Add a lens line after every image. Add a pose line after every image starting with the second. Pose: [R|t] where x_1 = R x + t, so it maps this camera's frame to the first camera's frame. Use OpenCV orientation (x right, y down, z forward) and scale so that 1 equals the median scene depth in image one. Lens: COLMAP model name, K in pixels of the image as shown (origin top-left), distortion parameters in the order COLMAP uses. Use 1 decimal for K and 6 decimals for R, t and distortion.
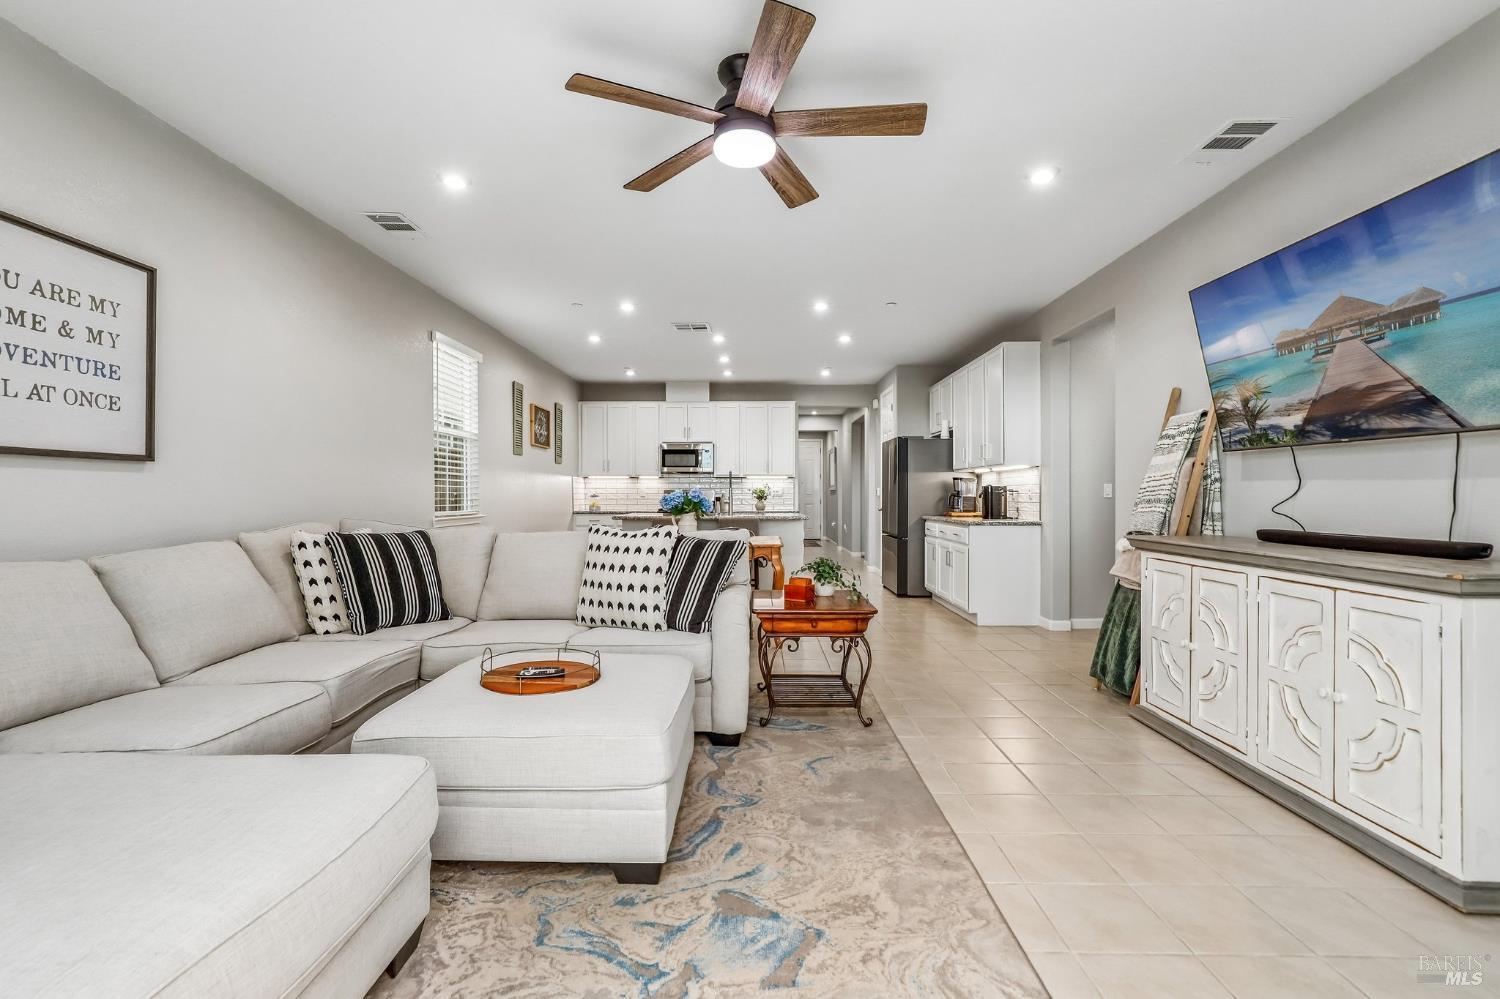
lens RADIAL K [[685.4, 0, 746.0], [0, 685.4, 494.1], [0, 0, 1]] dist [-0.017563, 0.007261]
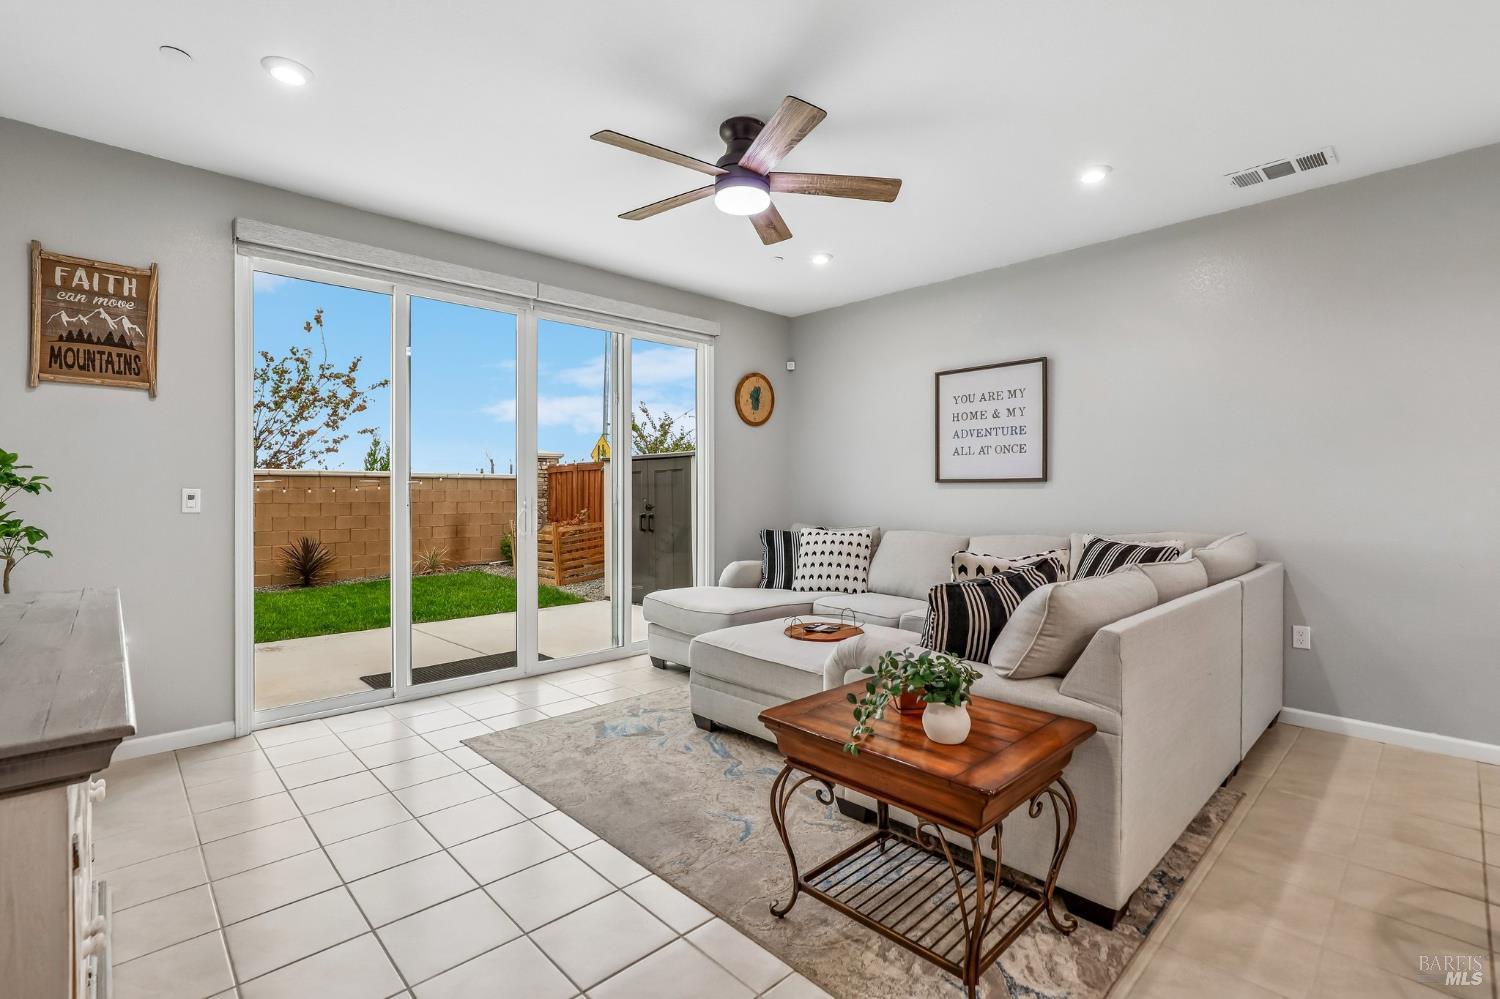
lens RADIAL K [[680.5, 0, 746.7], [0, 680.5, 493.2], [0, 0, 1]] dist [-0.010487, 0.000815]
pose [[-0.713231, 0.000658, -0.700929, 0.646006], [0.000438, 1.000000, 0.000493, -0.020511], [0.700929, 0.000045, -0.713231, 1.499348]]
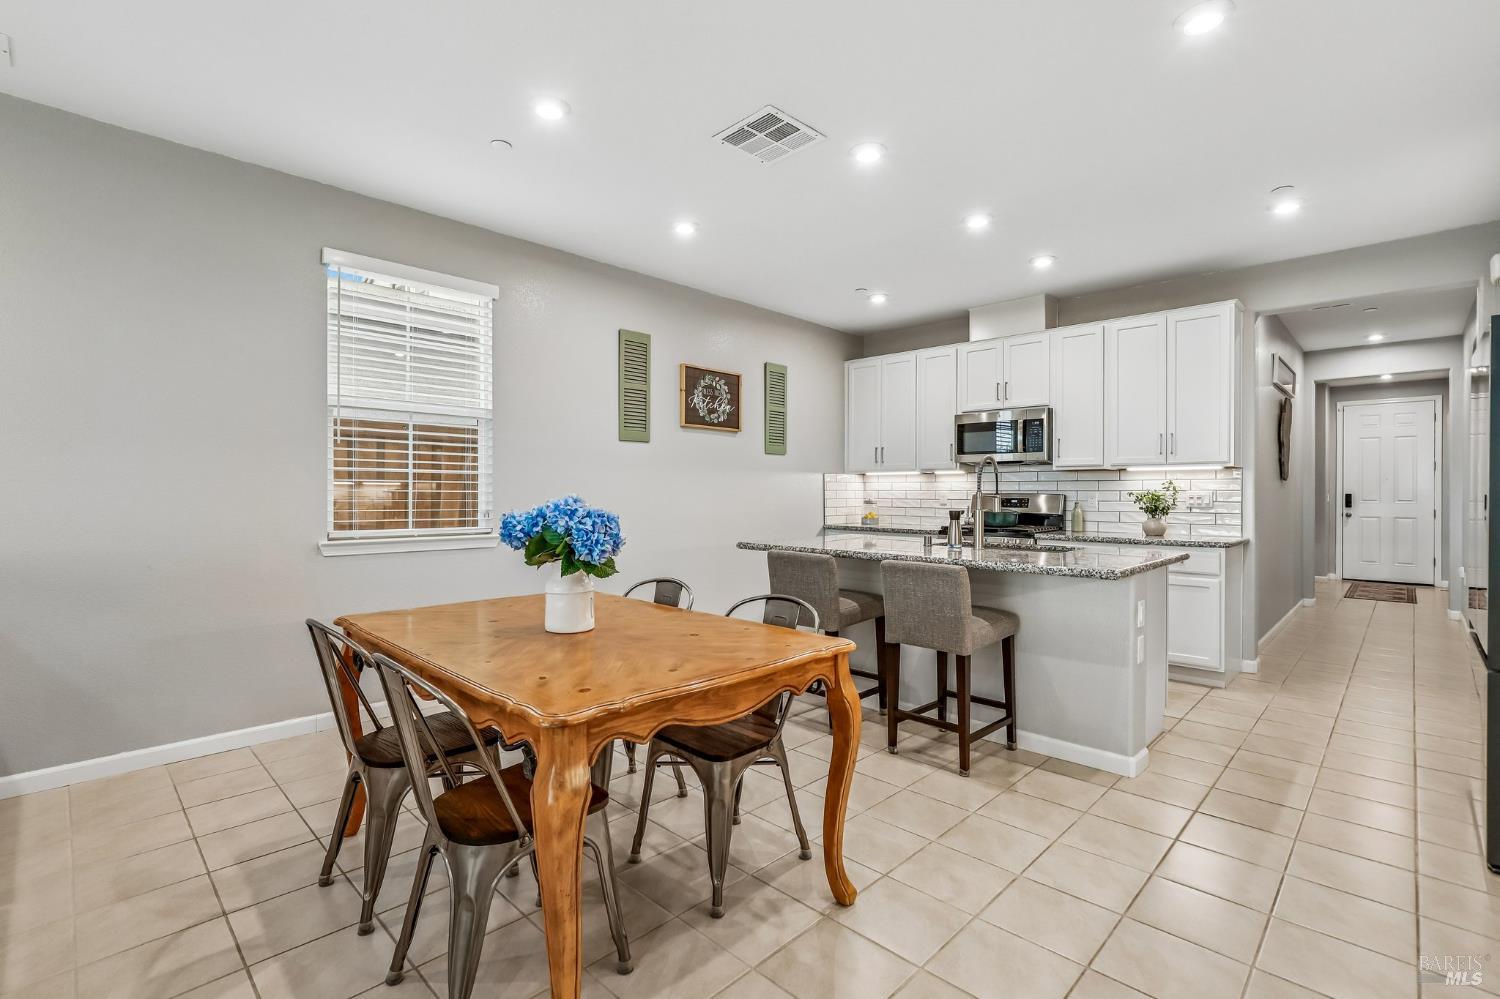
lens RADIAL K [[685.4, 0, 746.0], [0, 685.4, 494.1], [0, 0, 1]] dist [-0.017563, 0.007261]
pose [[0.725407, 0.004087, -0.688308, 0.467155], [-0.003271, 0.999992, 0.002490, -0.020756], [0.688312, 0.000445, 0.725415, 1.412498]]
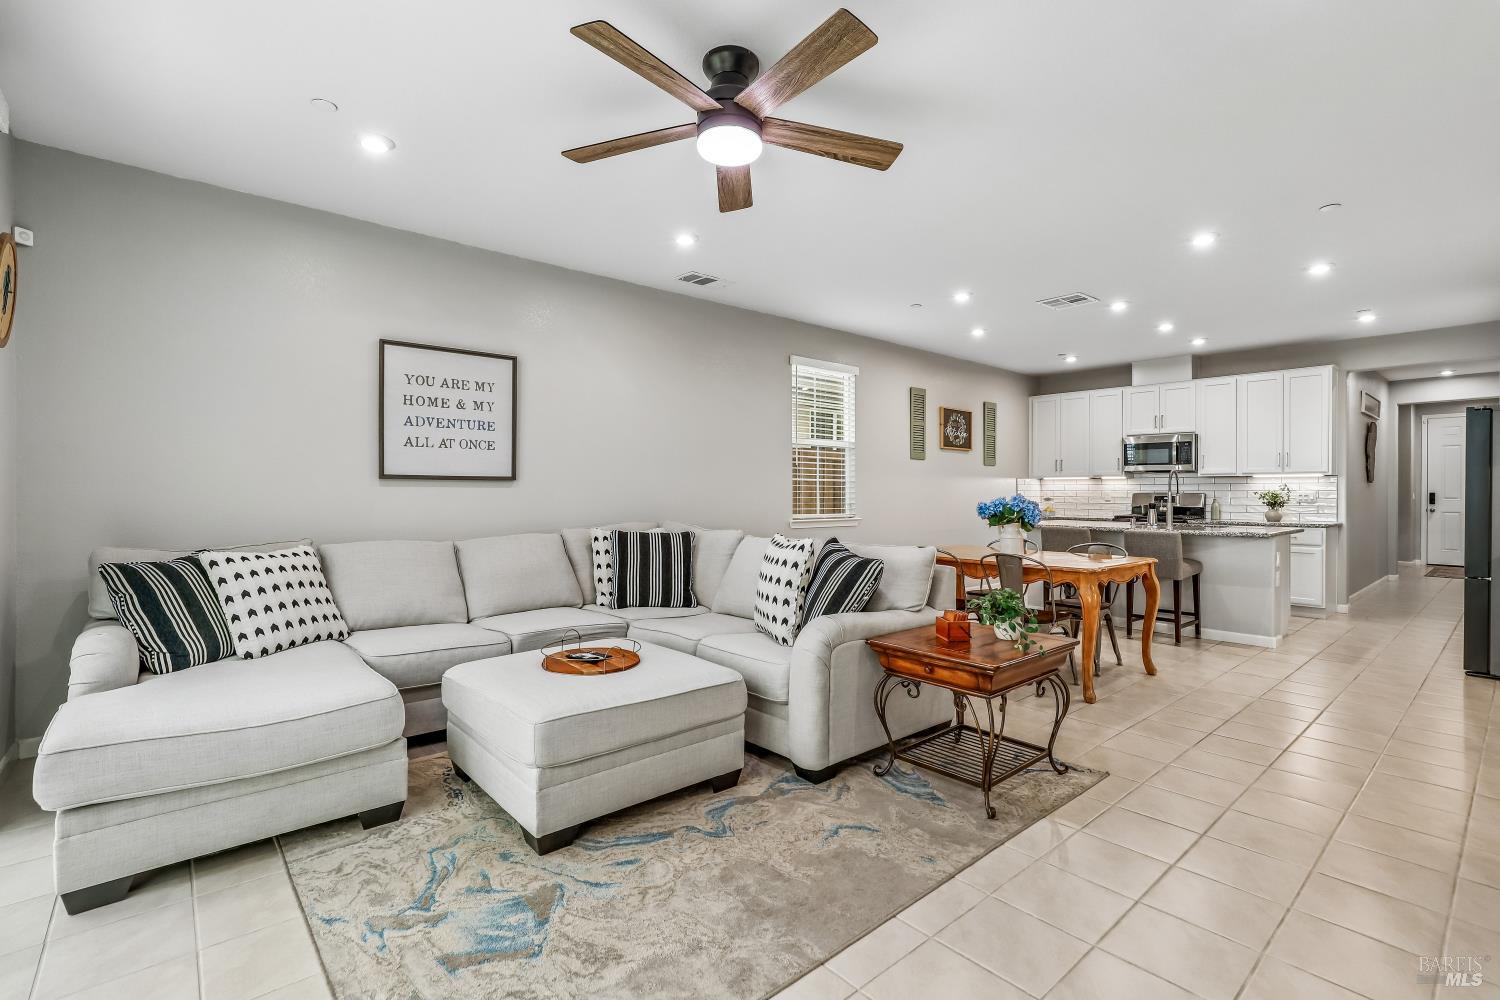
lens RADIAL K [[685.4, 0, 746.0], [0, 685.4, 494.6], [0, 0, 1]] dist [-0.017563, 0.007261]
pose [[0.664791, 0.005255, -0.747011, 0.602940], [-0.002184, 0.999985, 0.005091, -0.022765], [0.747026, -0.001753, 0.664793, 0.321588]]
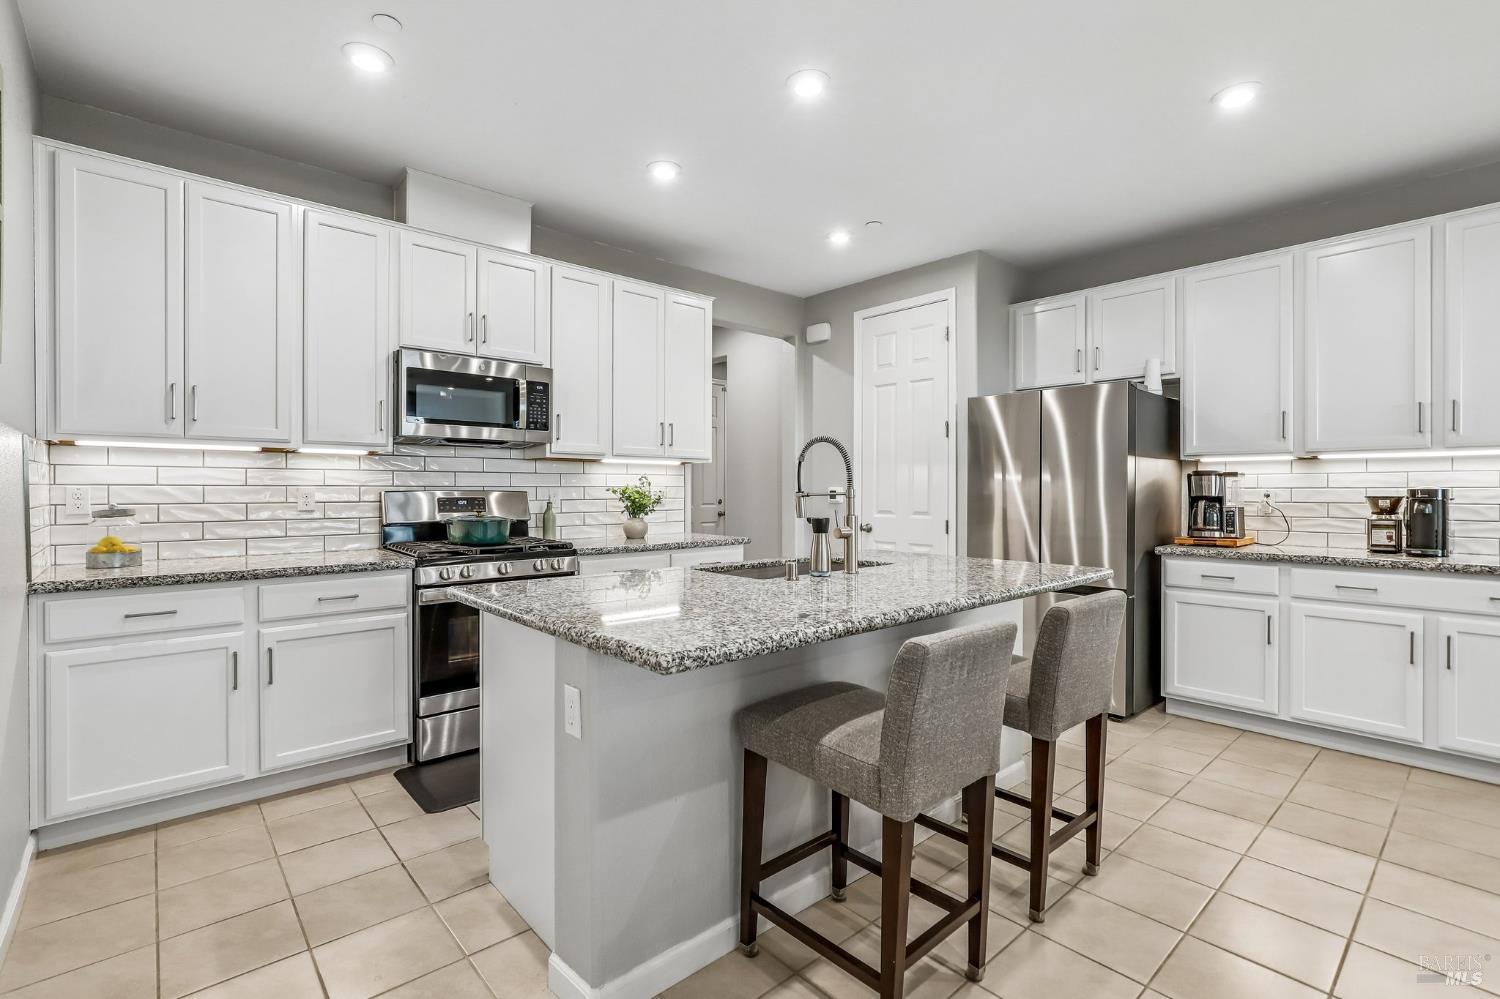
lens RADIAL K [[680.5, 0, 746.7], [0, 680.5, 493.2], [0, 0, 1]] dist [-0.010487, 0.000815]
pose [[0.739395, -0.003345, 0.673264, -0.690646], [-0.000172, 0.999987, 0.005156, -0.020987], [-0.673272, -0.003928, 0.739384, 2.036509]]
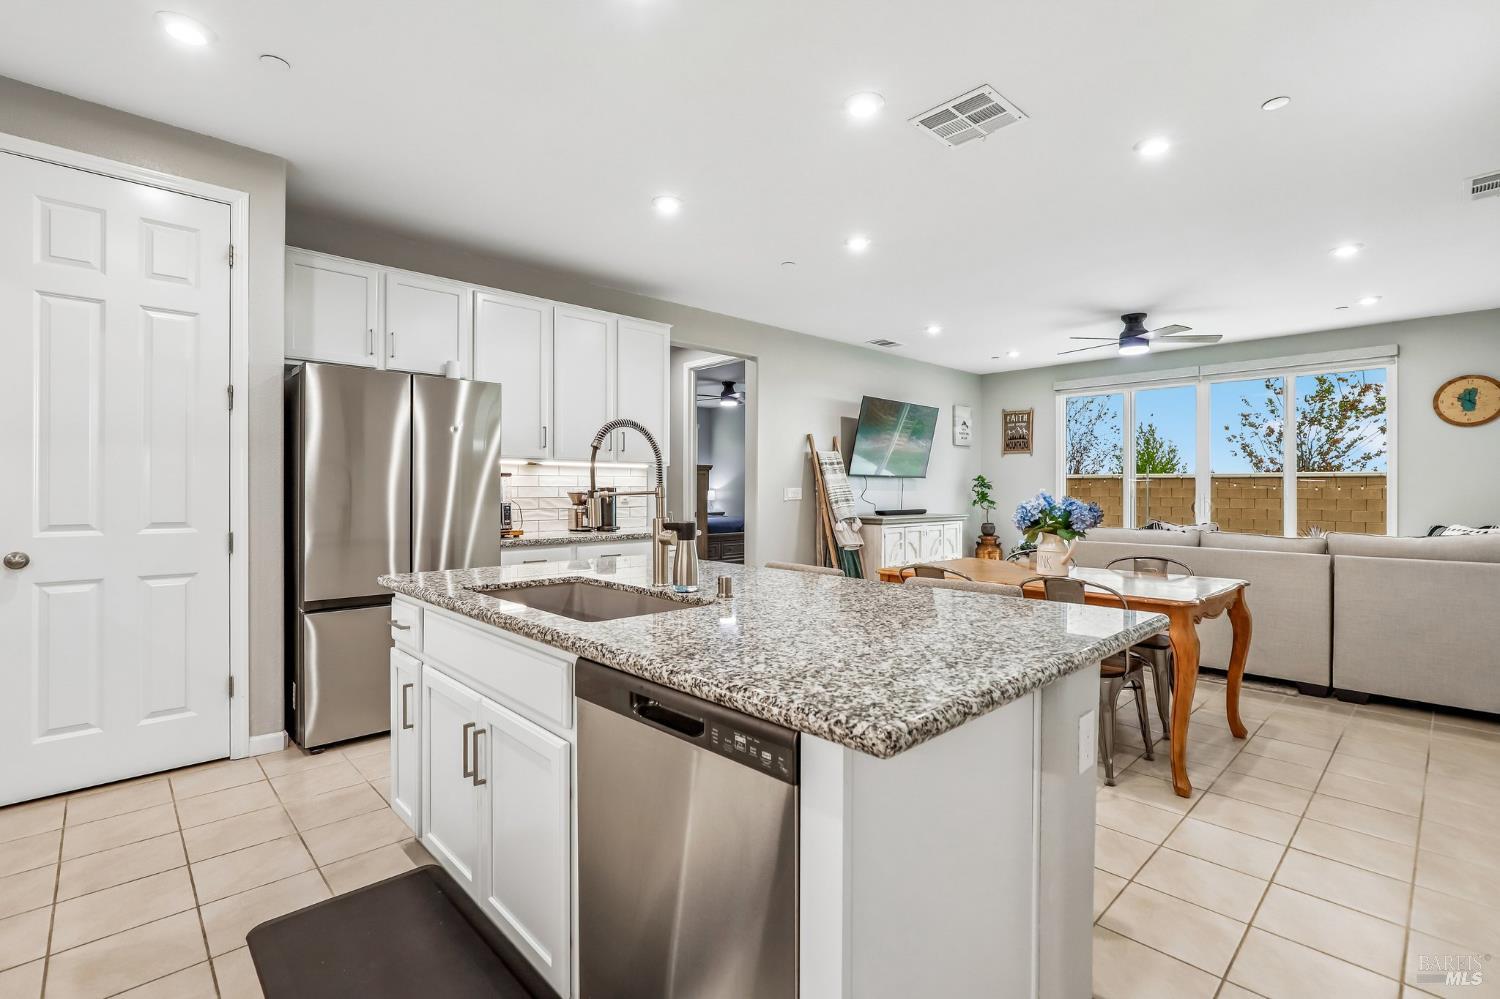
lens RADIAL K [[678.0, 0, 750.0], [0, 678.0, 499.5], [0, 0, 1]] dist [0.000279, 0.000318]
pose [[-0.701419, -0.013972, 0.712613, -0.620579], [-0.003706, 0.999866, 0.015956, -0.021538], [-0.712740, 0.008551, -0.701376, 2.971045]]
